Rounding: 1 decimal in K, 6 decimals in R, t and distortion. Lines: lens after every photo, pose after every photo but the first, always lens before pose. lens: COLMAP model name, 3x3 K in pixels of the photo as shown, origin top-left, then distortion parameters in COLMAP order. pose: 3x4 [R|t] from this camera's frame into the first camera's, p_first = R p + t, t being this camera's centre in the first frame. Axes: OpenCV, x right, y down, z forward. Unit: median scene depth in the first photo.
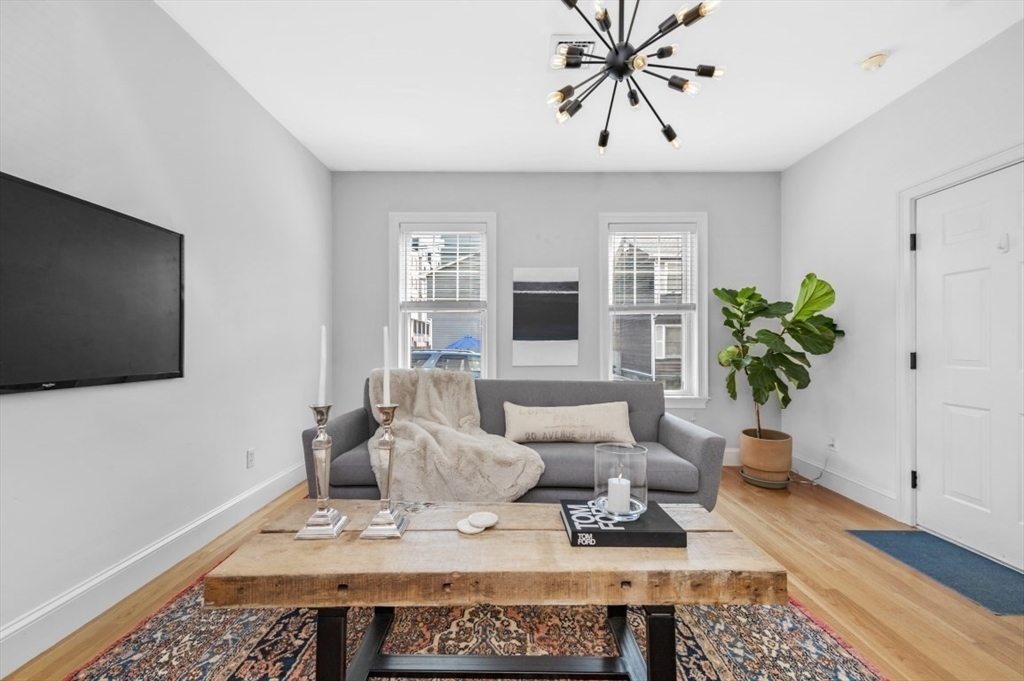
lens RADIAL K [[408.0, 0, 508.5], [0, 408.0, 344.2], [0, 0, 1]] dist [0.003495, 0.000180]
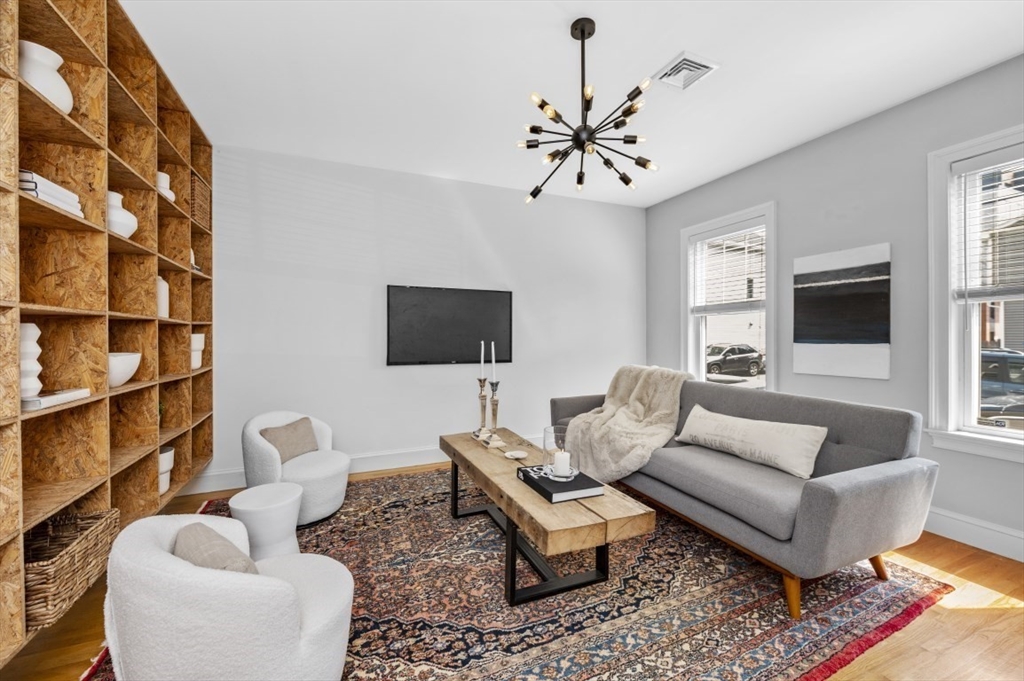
lens RADIAL K [[403.1, 0, 506.8], [0, 403.1, 339.2], [0, 0, 1]] dist [-0.001504, -0.000371]
pose [[0.395385, 0.005049, -0.918502, 0.948445], [0.003229, 0.999971, 0.006886, -0.042971], [0.918510, -0.005689, 0.395357, 0.183522]]
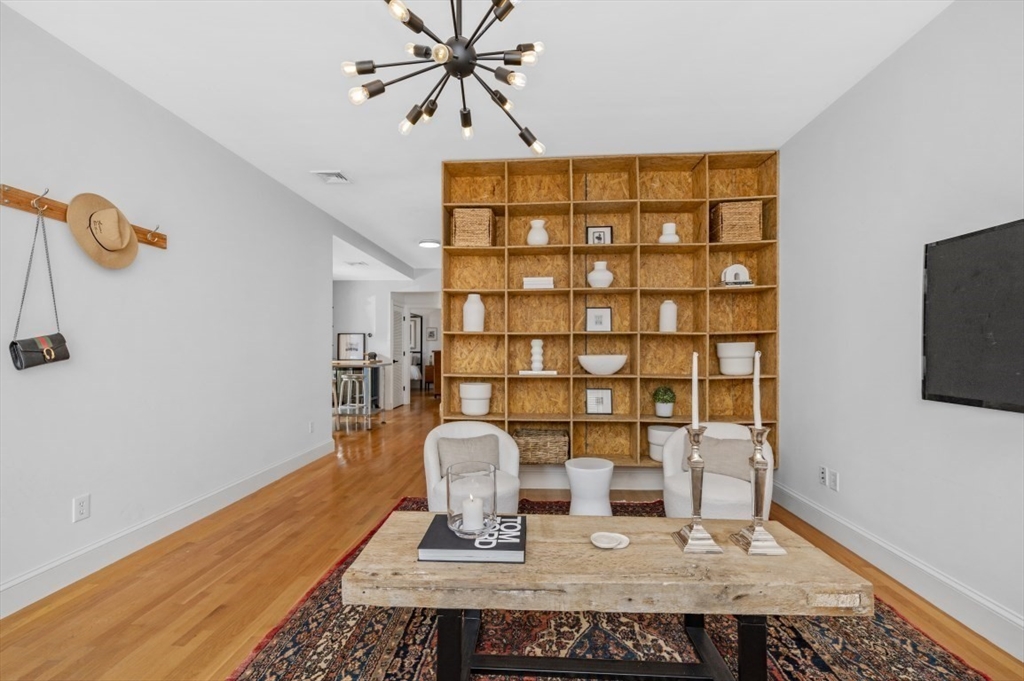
lens RADIAL K [[439.1, 0, 509.4], [0, 439.1, 345.9], [0, 0, 1]] dist [0.003450, -0.000001]
pose [[-0.998278, -0.001538, 0.058647, 0.073579], [-0.001811, 0.999988, -0.004599, -0.034672], [-0.058639, -0.004698, -0.998268, 1.366812]]
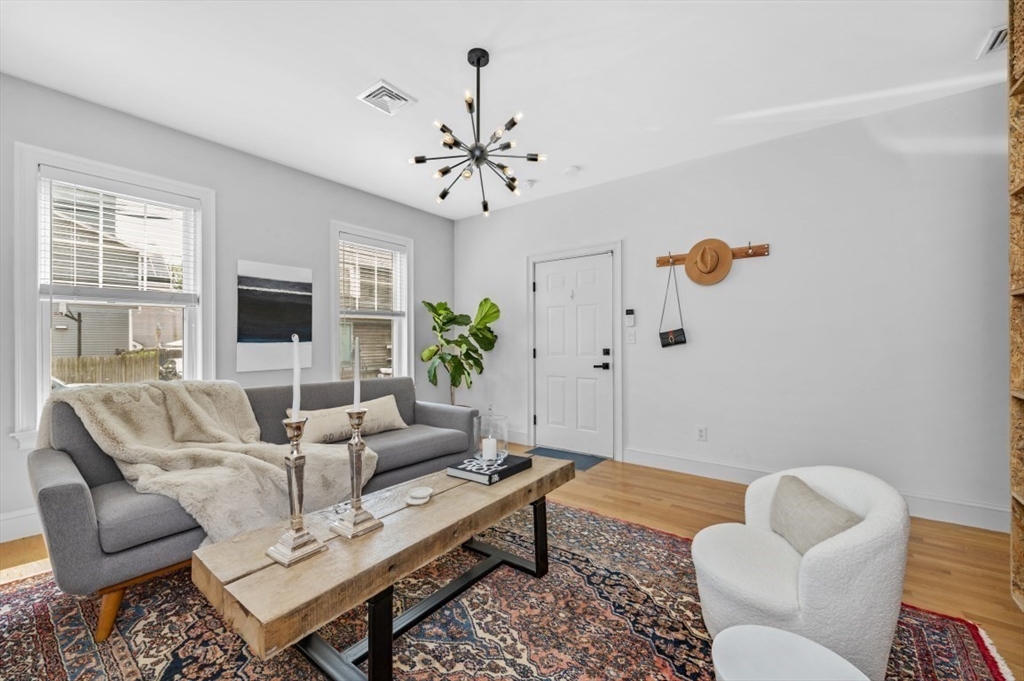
lens RADIAL K [[406.9, 0, 506.8], [0, 406.9, 341.1], [0, 0, 1]] dist [0.002306, 0.000175]
pose [[0.605051, -0.004621, 0.796174, -0.572687], [0.004044, 0.999988, 0.002731, -0.021584], [-0.796177, 0.001567, 0.605062, 0.026965]]
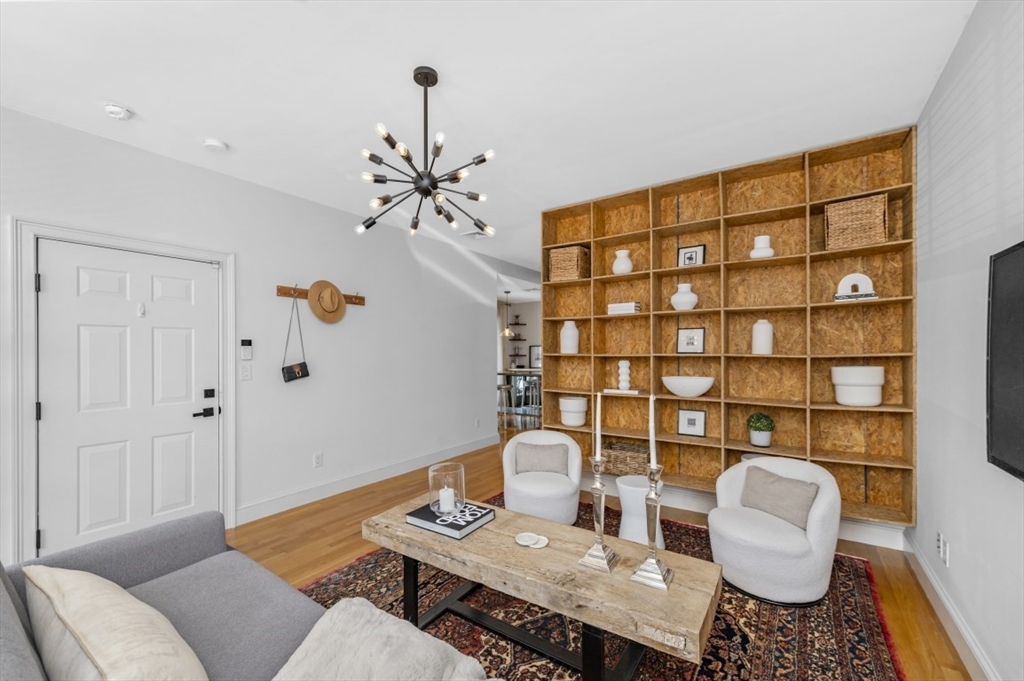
lens RADIAL K [[414.6, 0, 508.1], [0, 414.6, 351.4], [0, 0, 1]] dist [0.001234, 0.000106]
pose [[-0.826348, 0.002092, 0.563156, -0.484440], [0.003127, 0.999995, 0.000875, -0.106376], [-0.563151, 0.002484, -0.826350, 1.363276]]
